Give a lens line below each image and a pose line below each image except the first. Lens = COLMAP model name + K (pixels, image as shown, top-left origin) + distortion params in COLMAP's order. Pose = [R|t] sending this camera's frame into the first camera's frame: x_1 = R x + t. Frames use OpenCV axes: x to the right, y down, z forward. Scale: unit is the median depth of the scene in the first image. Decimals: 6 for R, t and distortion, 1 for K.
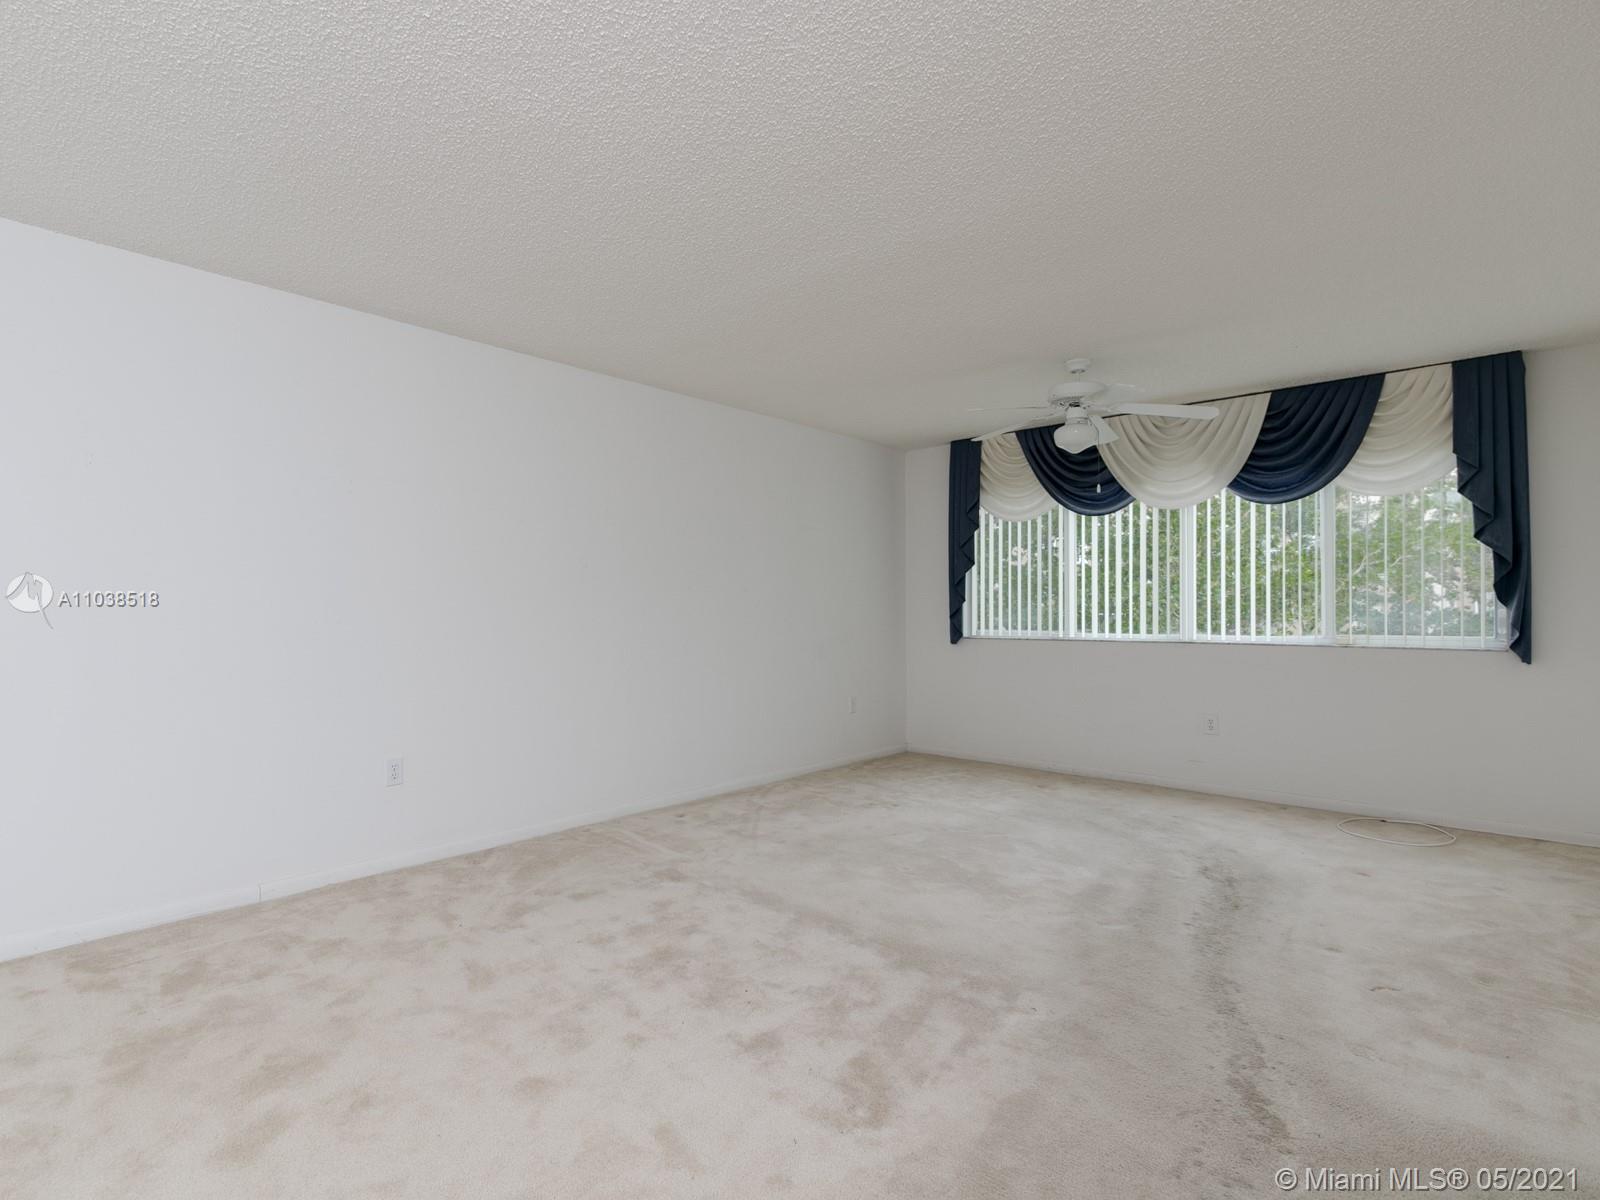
lens RADIAL K [[763.1, 0, 847.6], [0, 763.1, 606.2], [0, 0, 1]] dist [0.001991, 0.000038]
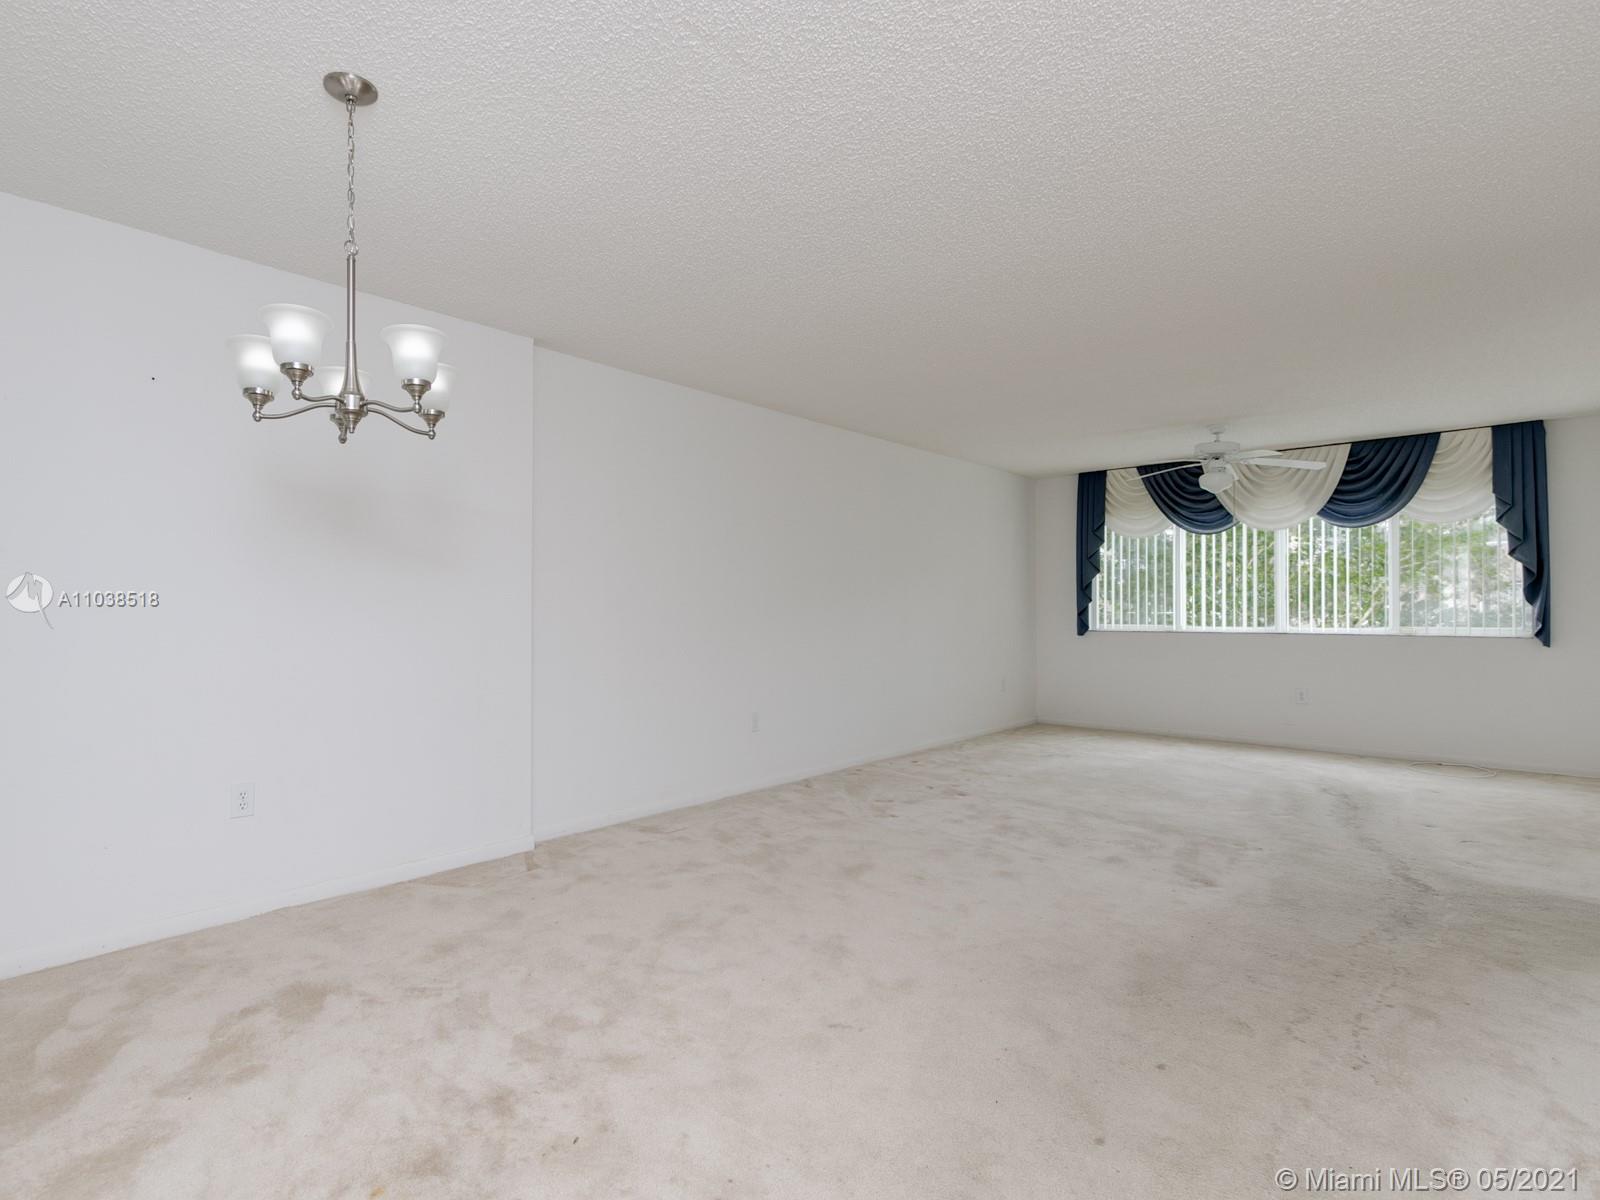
lens RADIAL K [[799.9, 0, 804.7], [0, 799.9, 604.3], [0, 0, 1]] dist [-0.001200, -0.000503]
pose [[0.999988, -0.000885, -0.004719, -0.384664], [0.000878, 0.999999, -0.001348, -0.000705], [0.004721, 0.001344, 0.999988, -0.386864]]
